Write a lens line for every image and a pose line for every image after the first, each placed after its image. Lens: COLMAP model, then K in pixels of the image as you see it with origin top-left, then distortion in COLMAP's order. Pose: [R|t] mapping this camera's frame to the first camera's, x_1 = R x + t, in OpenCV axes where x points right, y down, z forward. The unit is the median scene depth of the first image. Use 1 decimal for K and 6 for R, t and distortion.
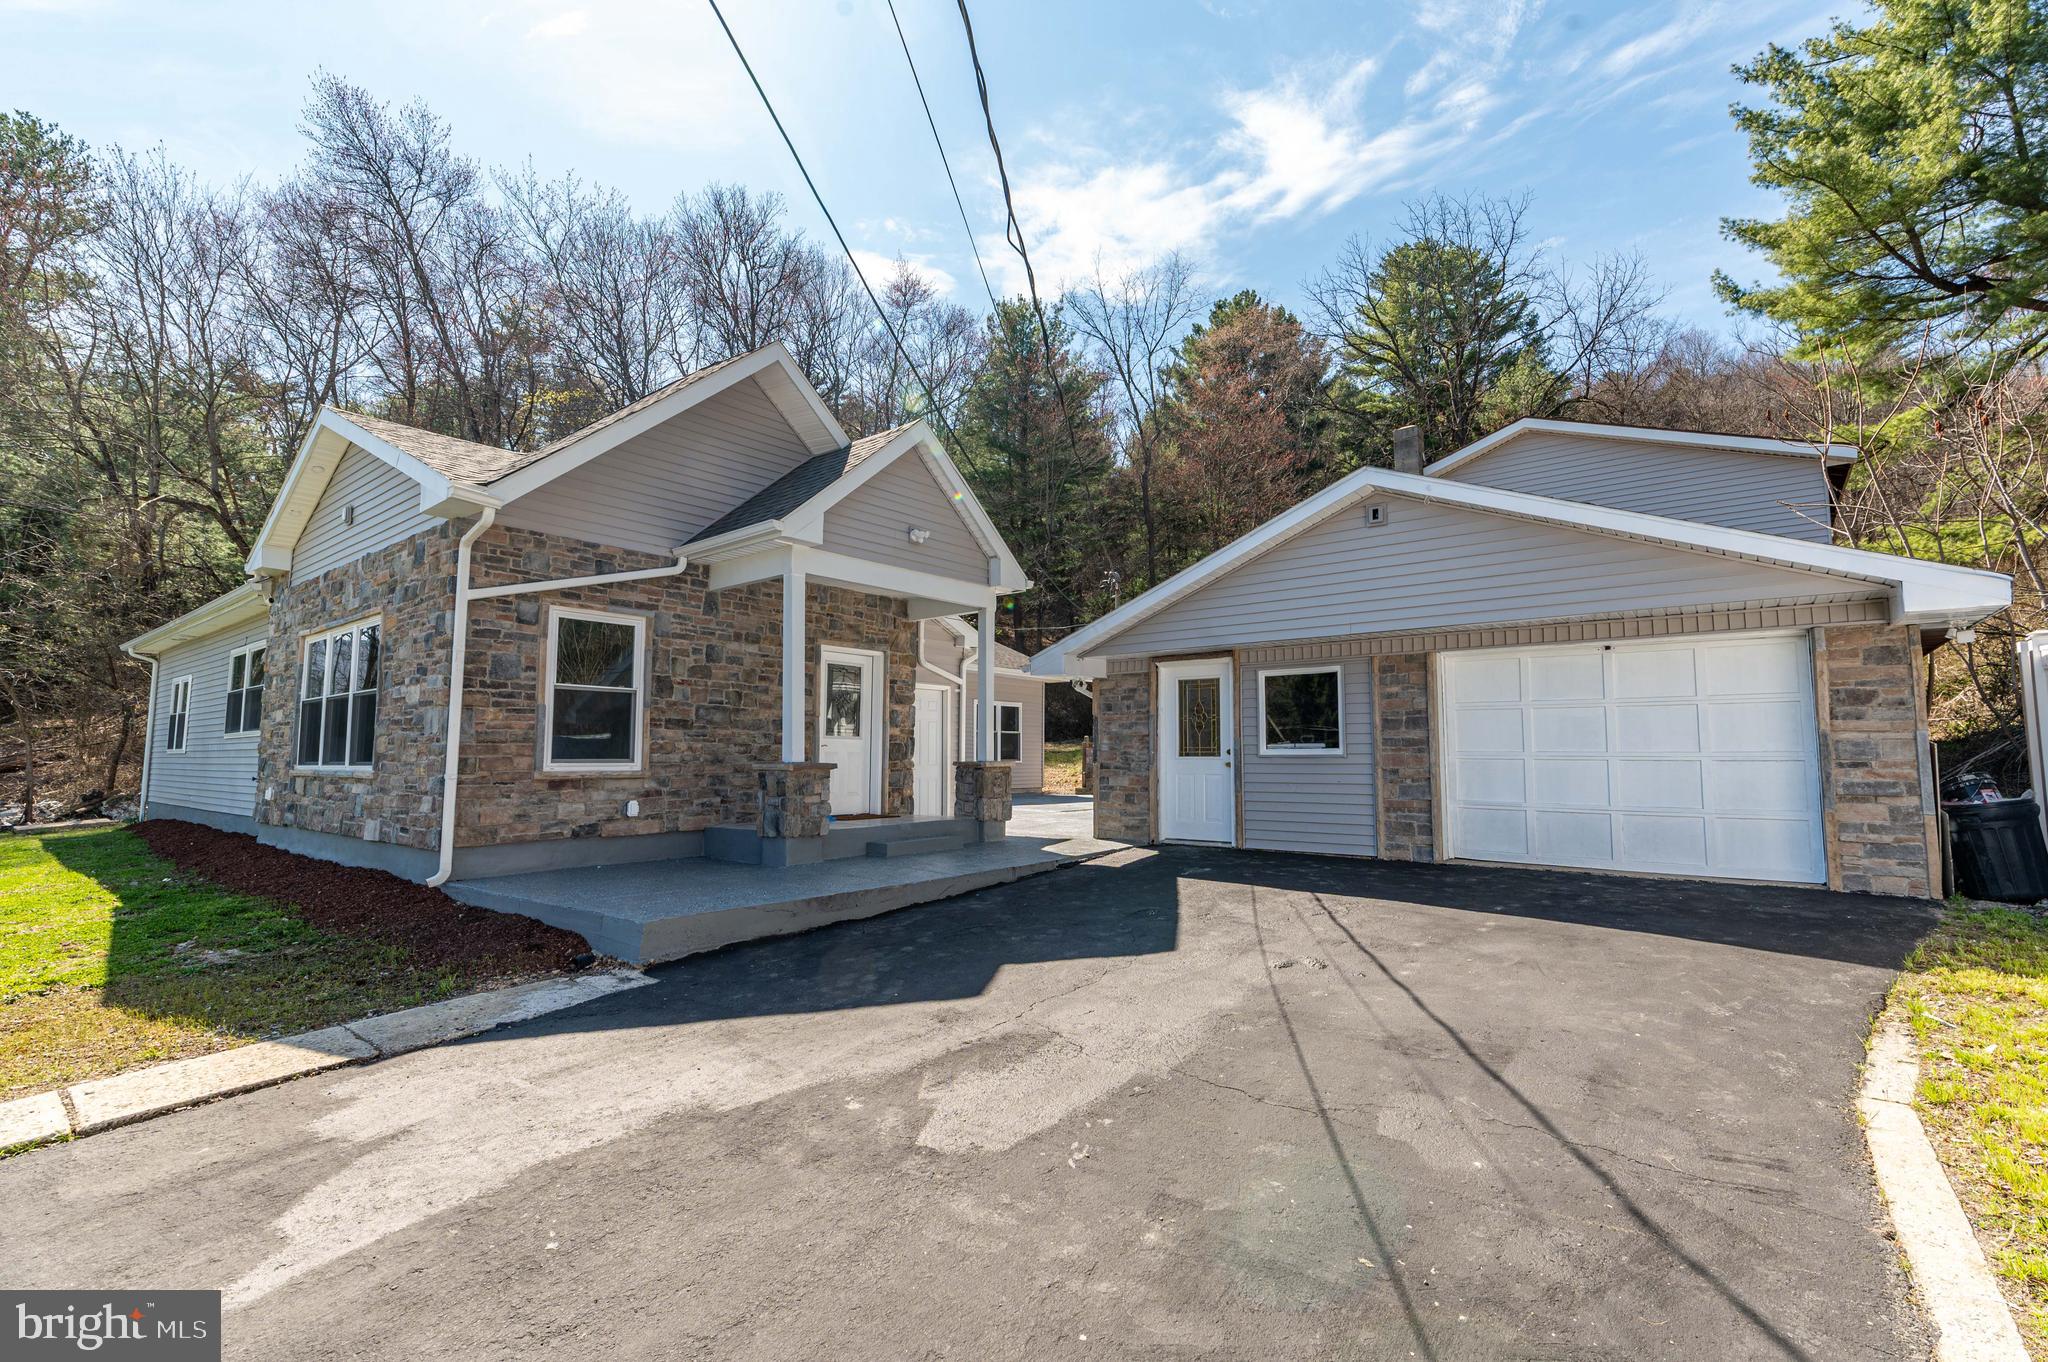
lens RADIAL K [[894.3, 0, 1029.1], [0, 894.3, 678.2], [0, 0, 1]] dist [-0.000702, 0.000038]
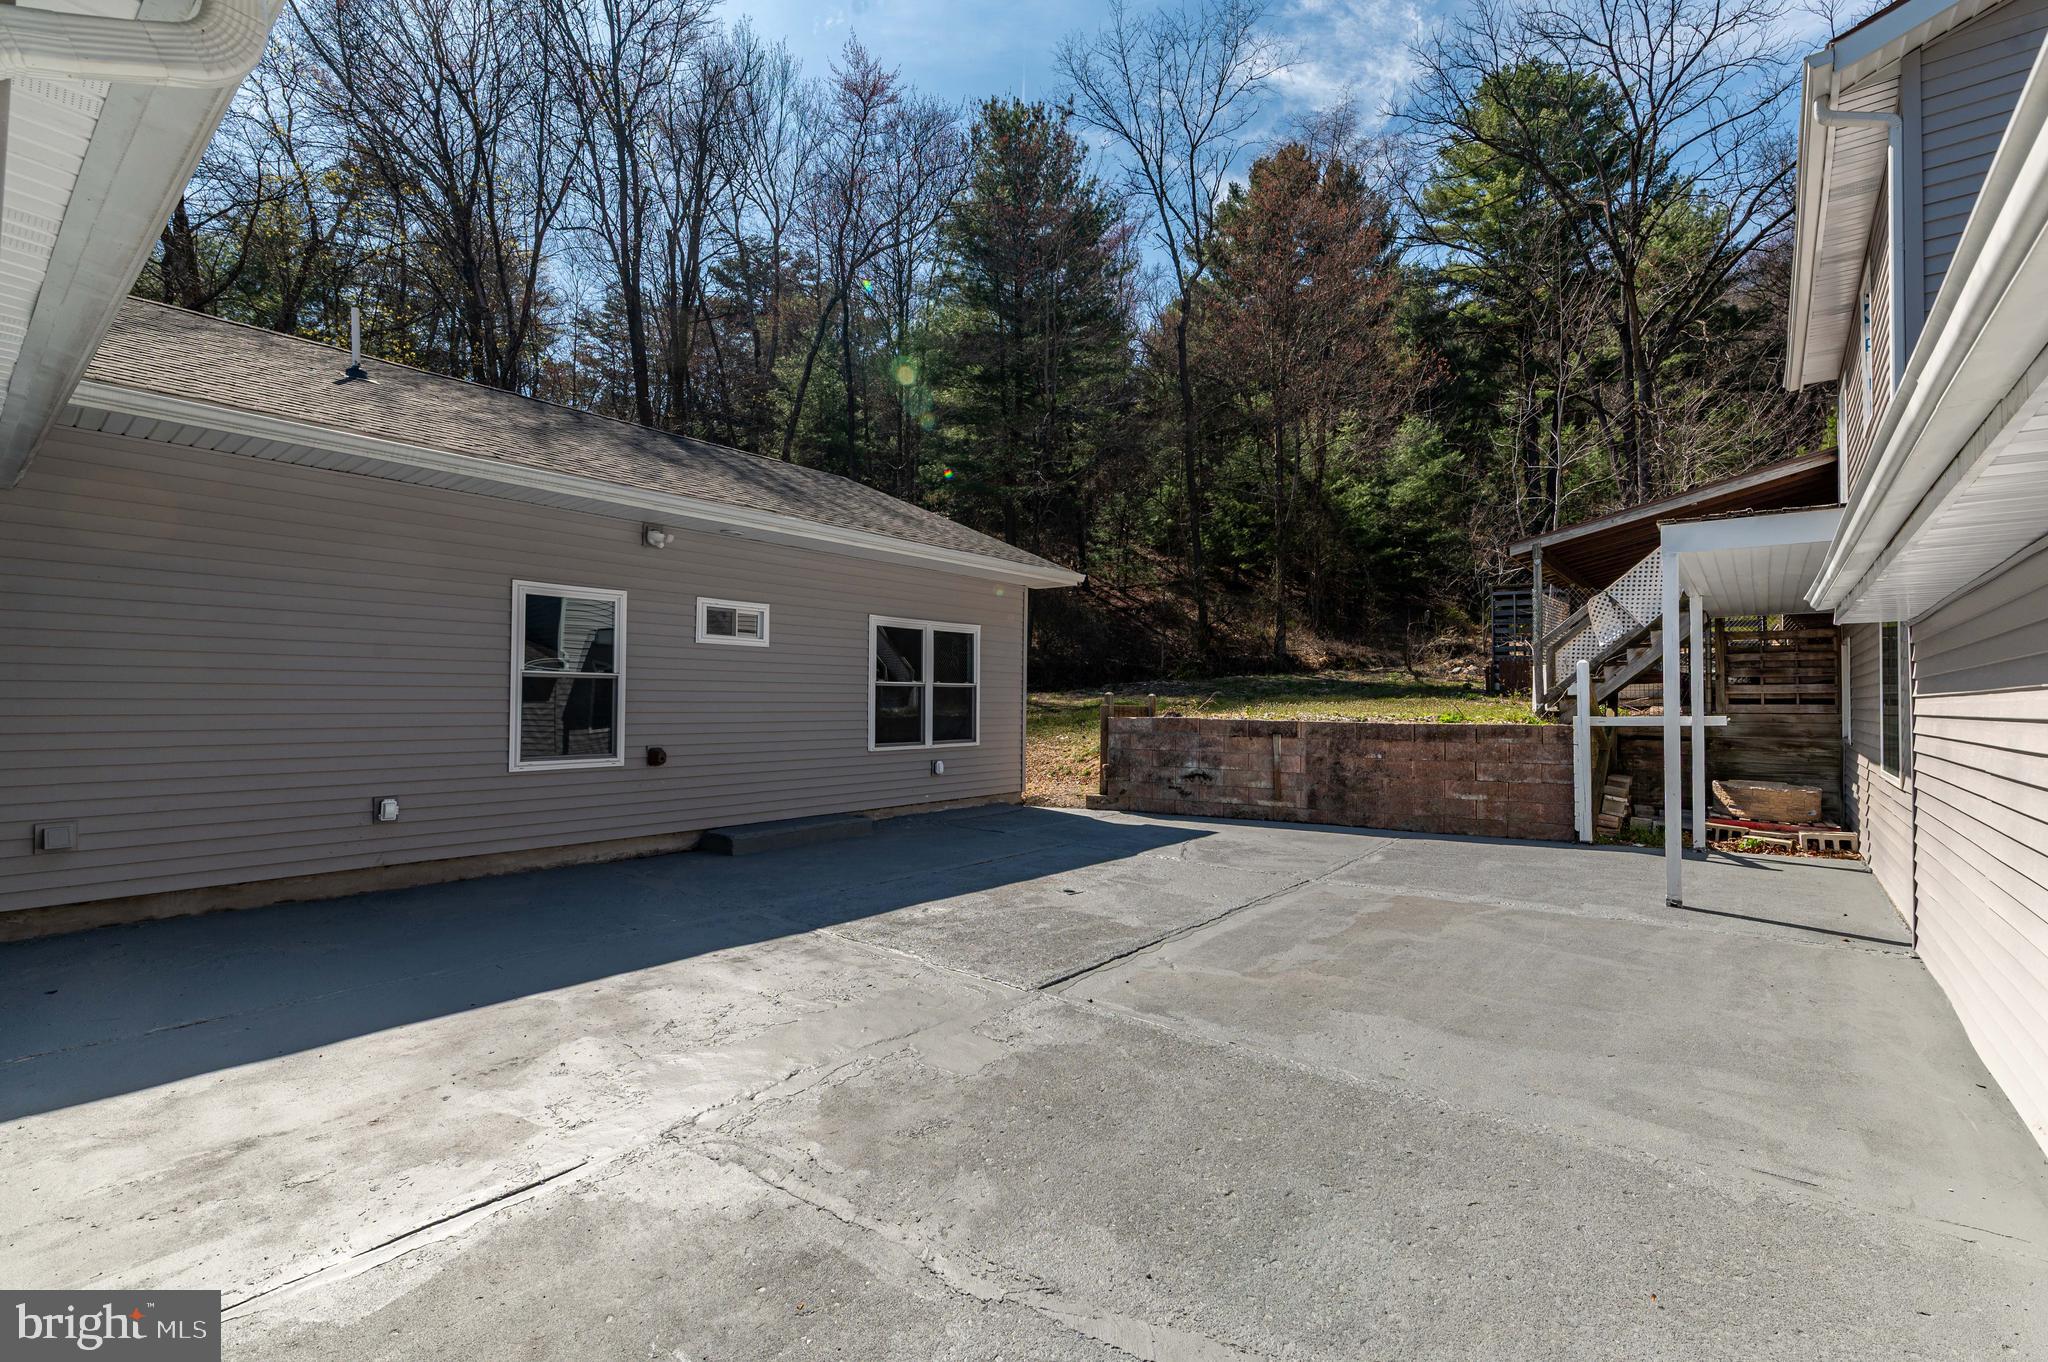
lens RADIAL K [[894.3, 0, 1029.1], [0, 894.3, 678.2], [0, 0, 1]] dist [-0.000702, 0.000038]
pose [[0.999958, 0.006850, -0.006037, 0.010051], [-0.006437, 0.997805, 0.065904, 0.010761], [0.006475, -0.065862, 0.997808, 0.227790]]
